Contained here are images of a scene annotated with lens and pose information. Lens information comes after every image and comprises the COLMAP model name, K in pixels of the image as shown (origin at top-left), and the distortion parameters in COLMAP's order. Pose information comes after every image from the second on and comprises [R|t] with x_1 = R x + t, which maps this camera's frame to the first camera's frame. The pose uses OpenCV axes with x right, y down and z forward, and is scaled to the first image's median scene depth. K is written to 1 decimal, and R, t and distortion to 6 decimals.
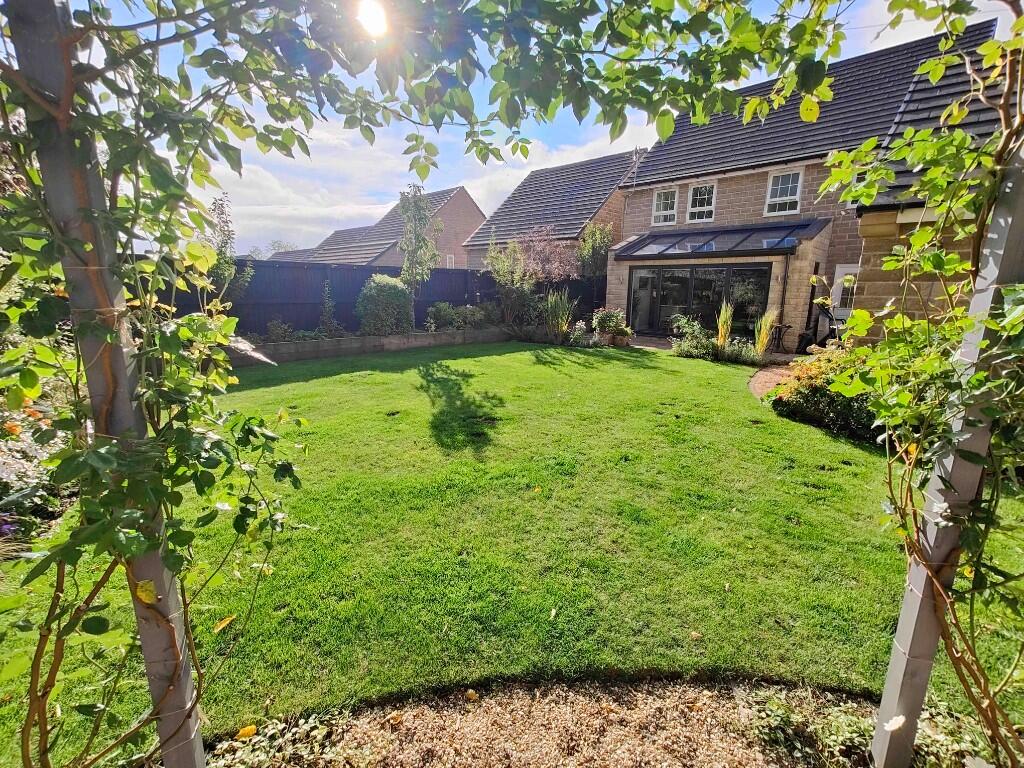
lens RADIAL K [[445.2, 0, 512.0], [0, 445.2, 384.0], [0, 0, 1]] dist [0.000728, 0.000216]
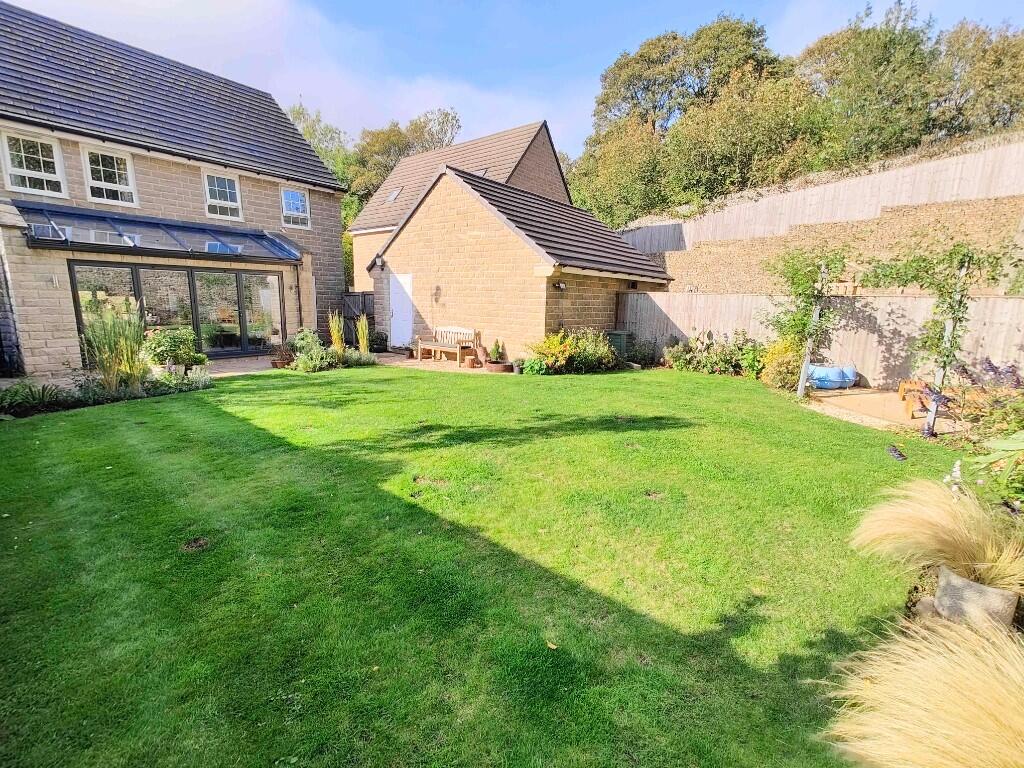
lens RADIAL K [[445.2, 0, 512.0], [0, 445.2, 384.0], [0, 0, 1]] dist [0.000728, 0.000216]
pose [[-0.076200, -0.200822, 0.976660, -0.468118], [0.190762, 0.958478, 0.211967, -0.125032], [-0.978674, 0.202461, -0.034727, 0.506138]]
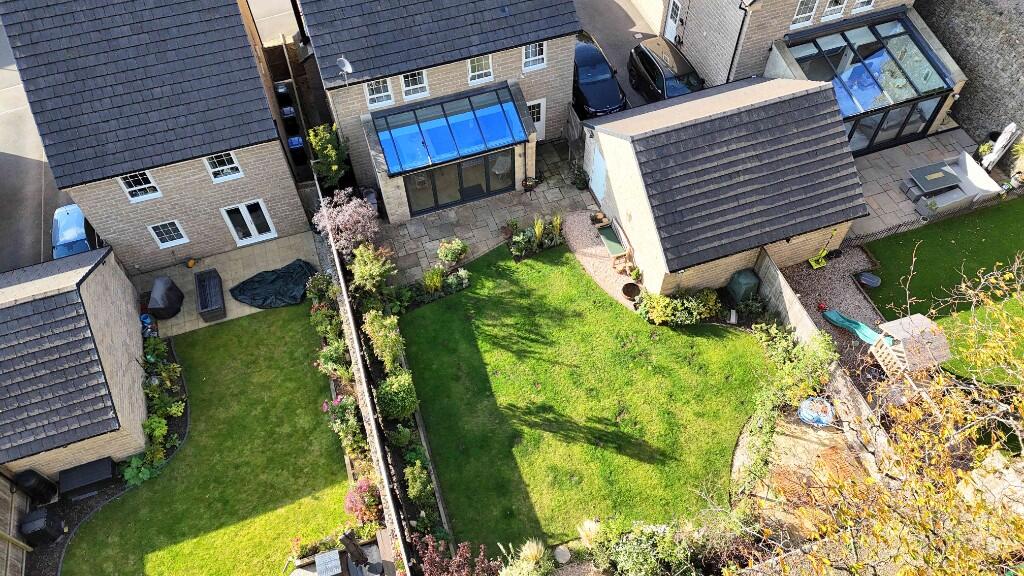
lens RADIAL K [[759.6, 0, 512.0], [0, 759.6, 288.0], [0, 0, 1]] dist [-0.000701, -0.000126]
pose [[0.450576, -0.748714, 0.486218, -0.807343], [0.194869, 0.613990, 0.764881, -1.640436], [-0.871210, -0.249888, 0.422551, -0.096345]]
